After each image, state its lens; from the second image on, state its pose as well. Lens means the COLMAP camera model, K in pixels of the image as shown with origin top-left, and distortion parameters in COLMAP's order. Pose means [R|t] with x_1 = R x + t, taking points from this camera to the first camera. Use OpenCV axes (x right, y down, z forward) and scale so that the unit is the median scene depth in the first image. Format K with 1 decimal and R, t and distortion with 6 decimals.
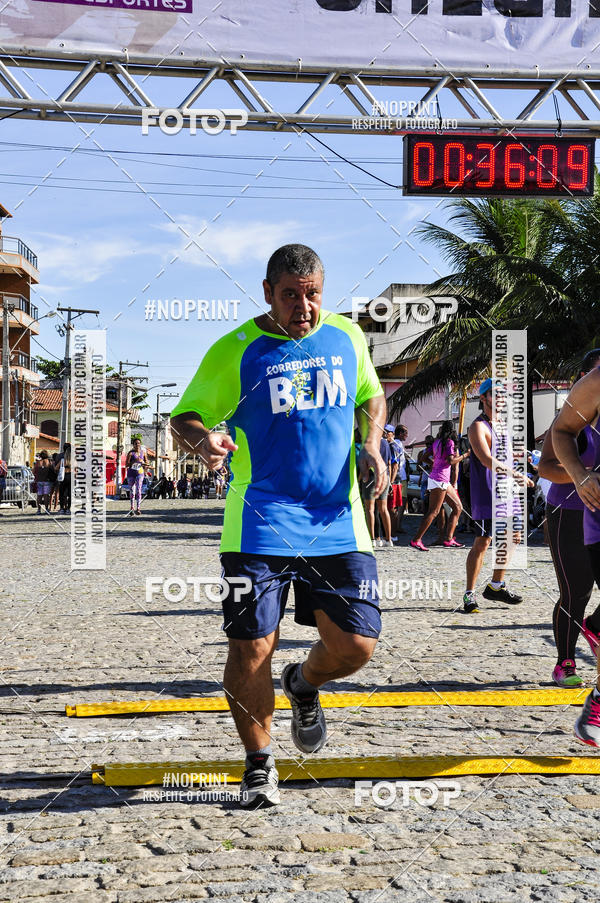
lens RADIAL K [[1616.9, 0, 313.0], [0, 1616.9, 471.2], [0, 0, 1]] dist [0.314745, 0.317904]
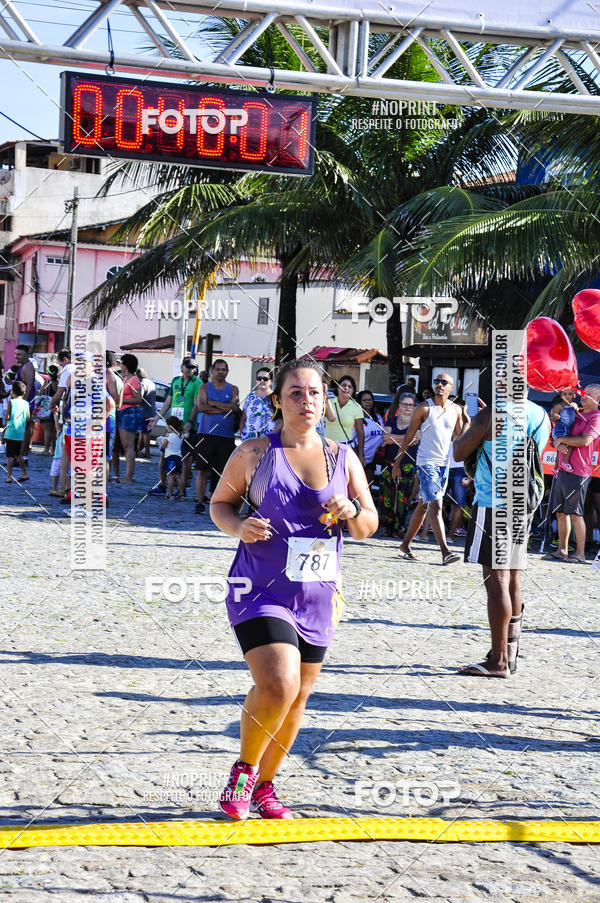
lens RADIAL K [[2339.6, 0, 305.6], [0, 2339.6, 468.3], [0, 0, 1]] dist [0.666976, 0.924819]
pose [[0.990101, 0.046645, 0.132380, 0.030212], [-0.052809, 0.997660, 0.043437, -0.081724], [-0.130044, -0.049997, 0.990247, -0.085292]]
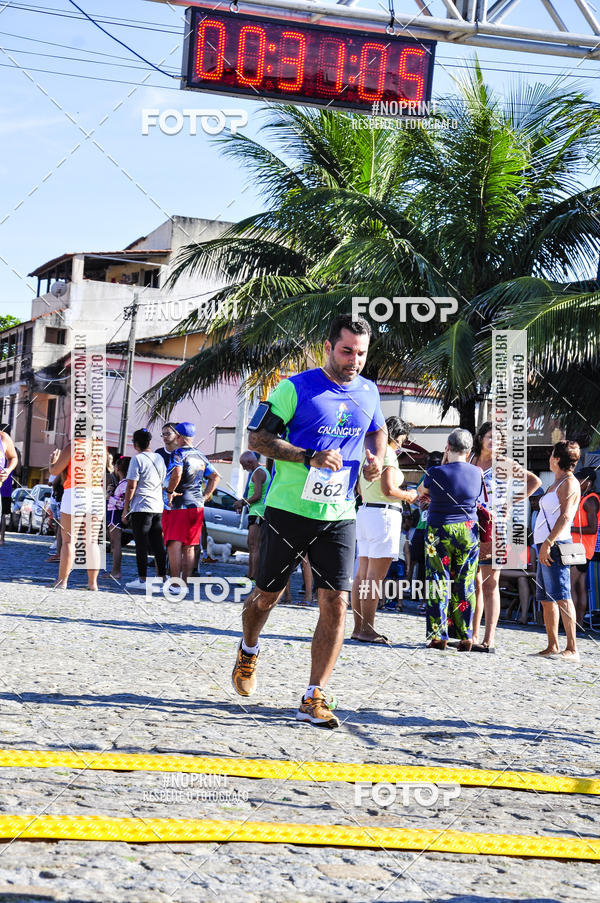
lens RADIAL K [[2482.4, 0, 308.6], [0, 2482.4, 477.6], [0, 0, 1]] dist [0.699427, 1.767098]
pose [[0.990850, 0.079208, 0.109285, 0.000632], [-0.077949, 0.996833, -0.015746, 0.022163], [-0.110186, 0.007083, 0.993886, -0.156773]]
